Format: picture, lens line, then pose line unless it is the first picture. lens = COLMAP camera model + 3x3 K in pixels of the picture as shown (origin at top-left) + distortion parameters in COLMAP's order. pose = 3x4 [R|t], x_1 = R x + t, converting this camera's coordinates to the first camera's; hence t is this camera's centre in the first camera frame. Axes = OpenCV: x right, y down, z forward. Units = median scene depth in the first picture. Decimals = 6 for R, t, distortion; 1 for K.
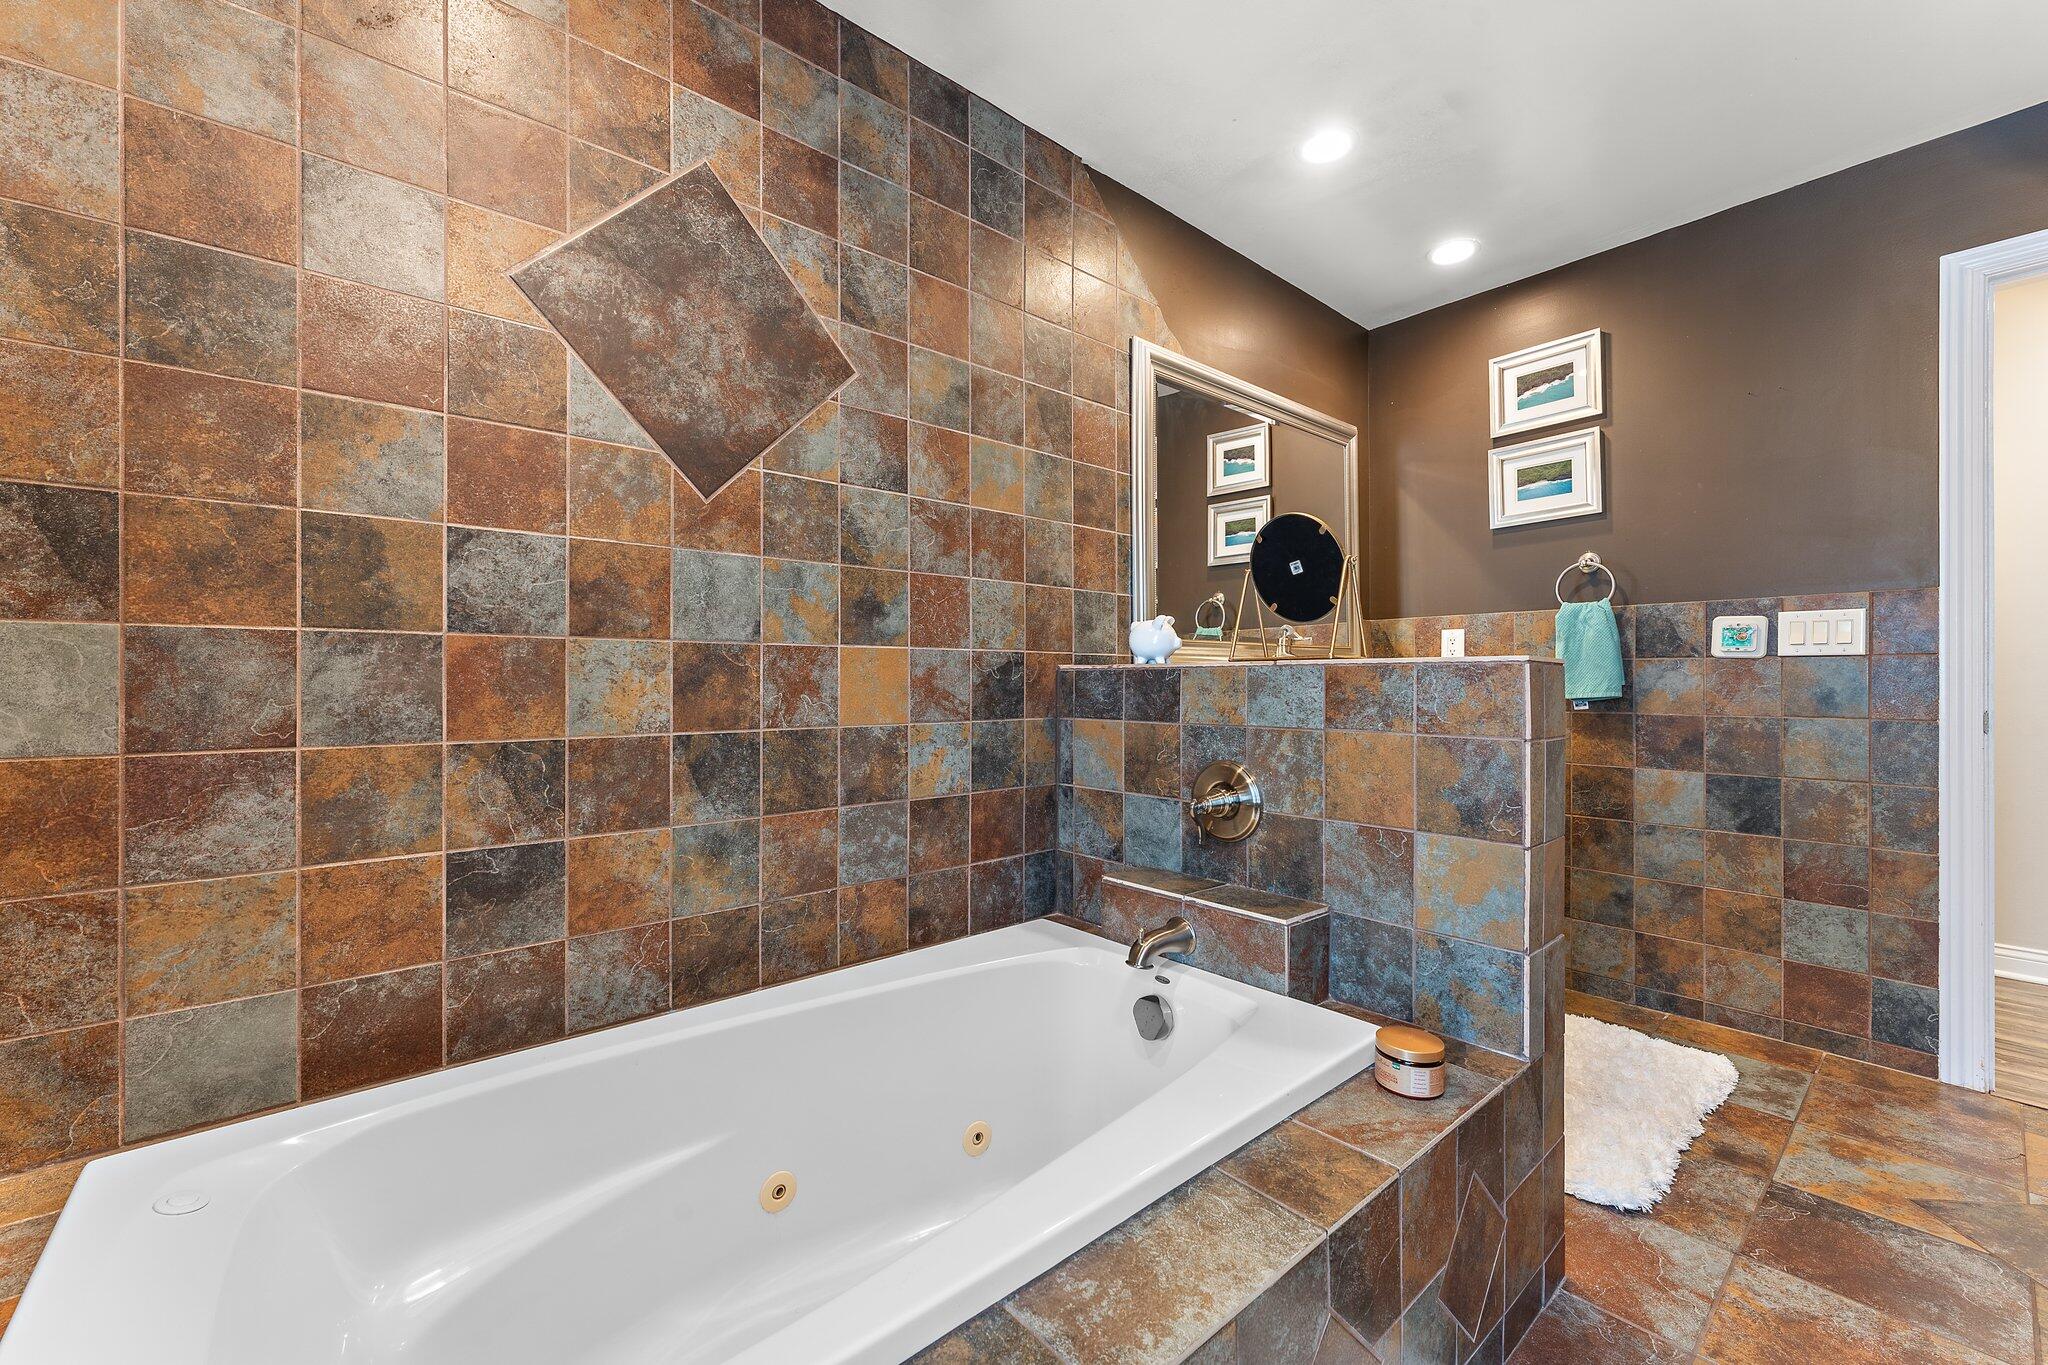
lens RADIAL K [[821.7, 0, 1023.3], [0, 821.7, 682.2], [0, 0, 1]] dist [0.000704, 0.000419]
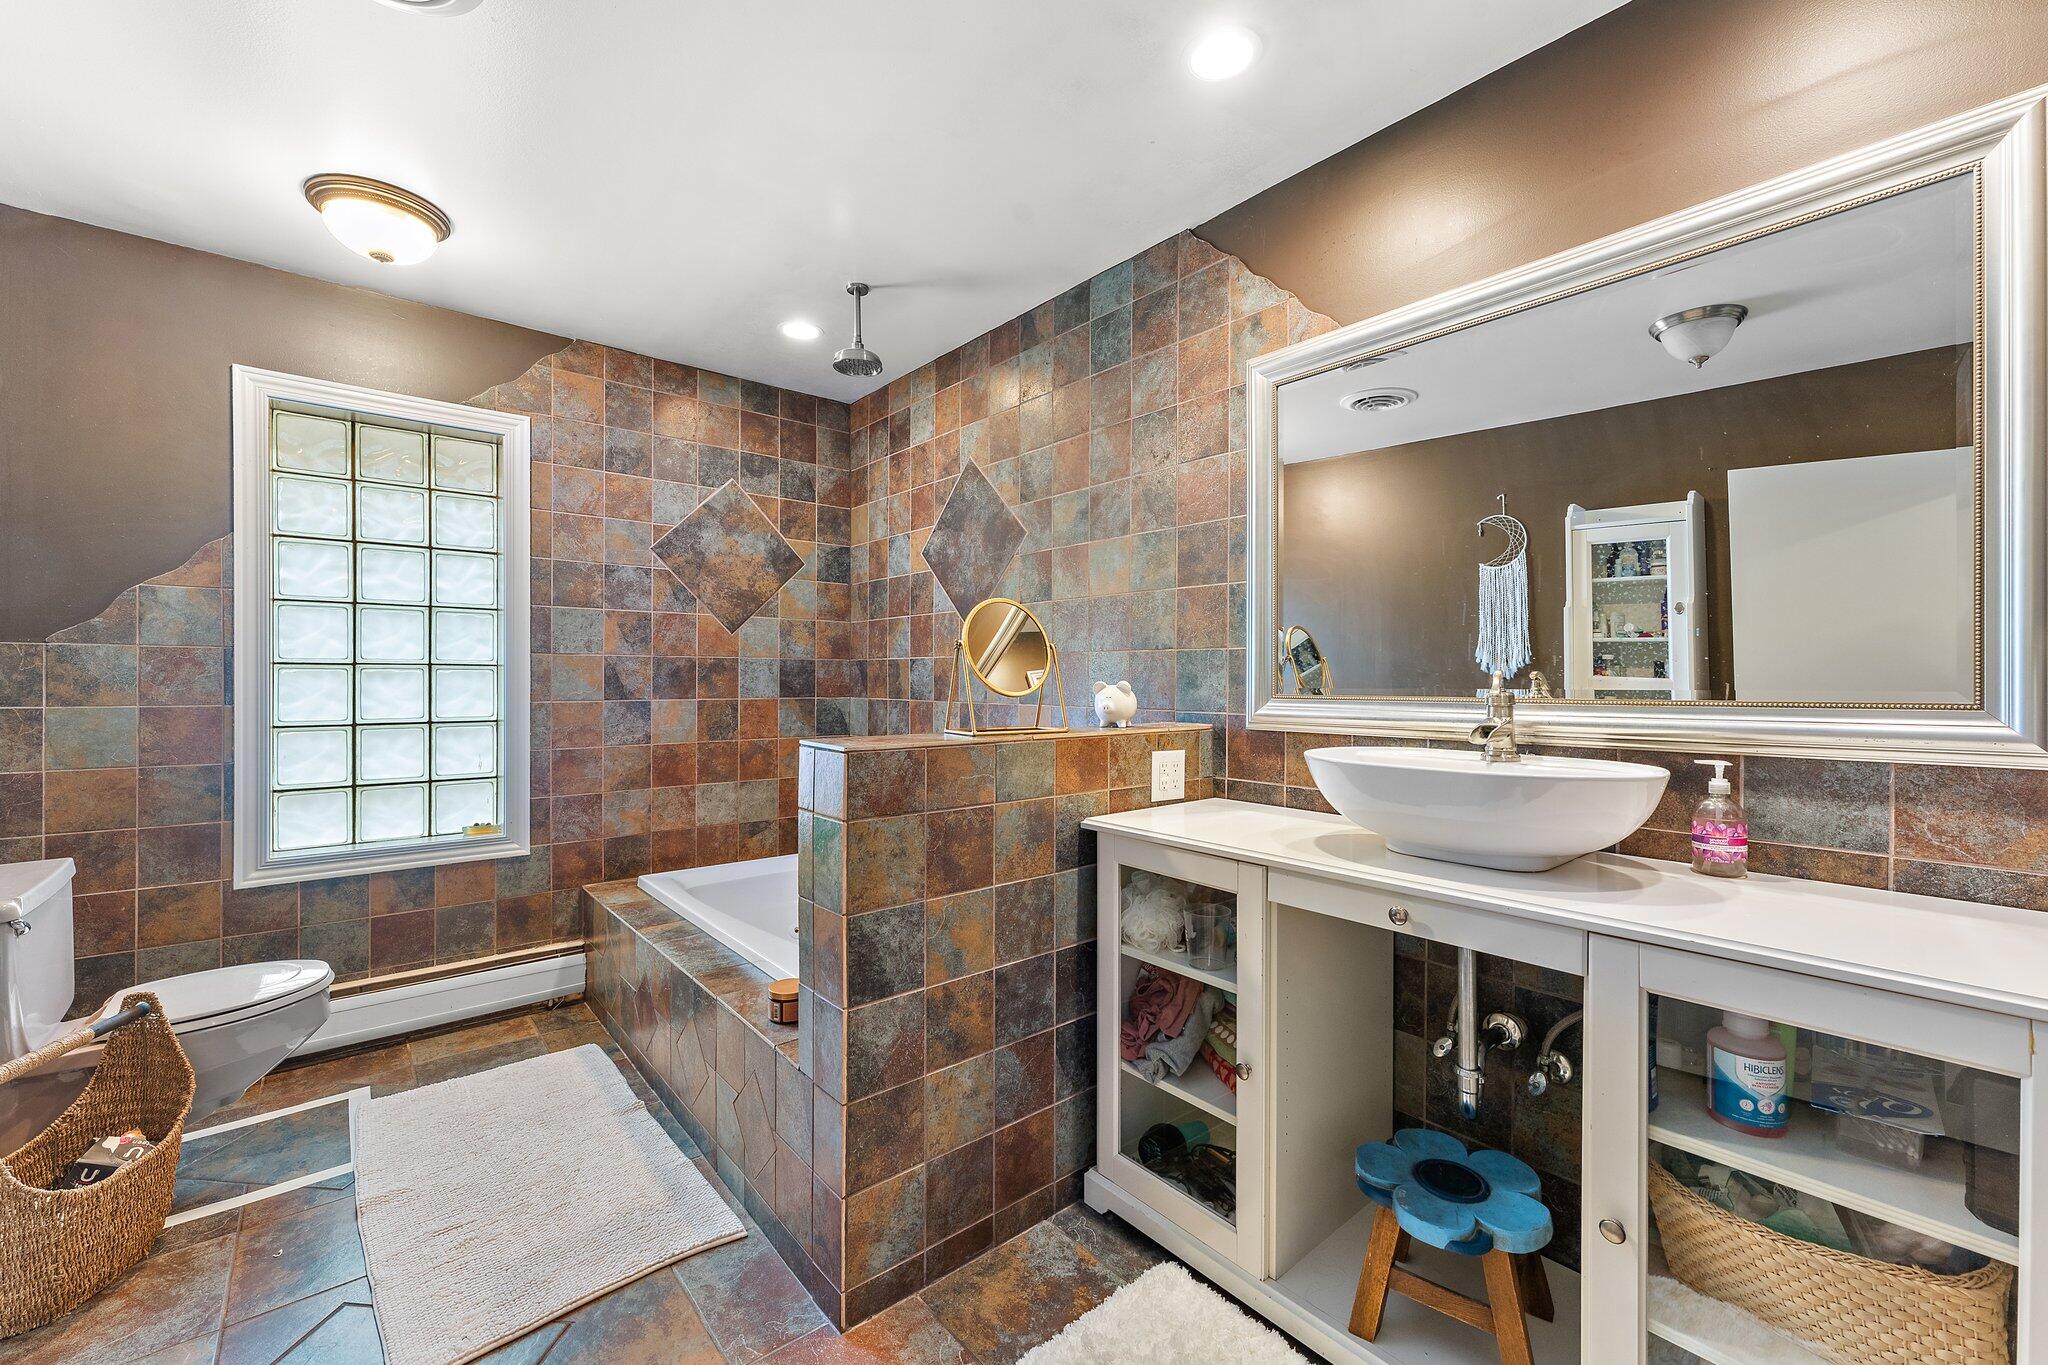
lens RADIAL K [[821.7, 0, 1025.3], [0, 821.7, 679.1], [0, 0, 1]] dist [0.000704, 0.000419]
pose [[-0.007382, -0.002722, -0.999969, 1.420381], [-0.008003, 0.999964, -0.002663, -0.091715], [0.999941, 0.007983, -0.007403, 1.043004]]
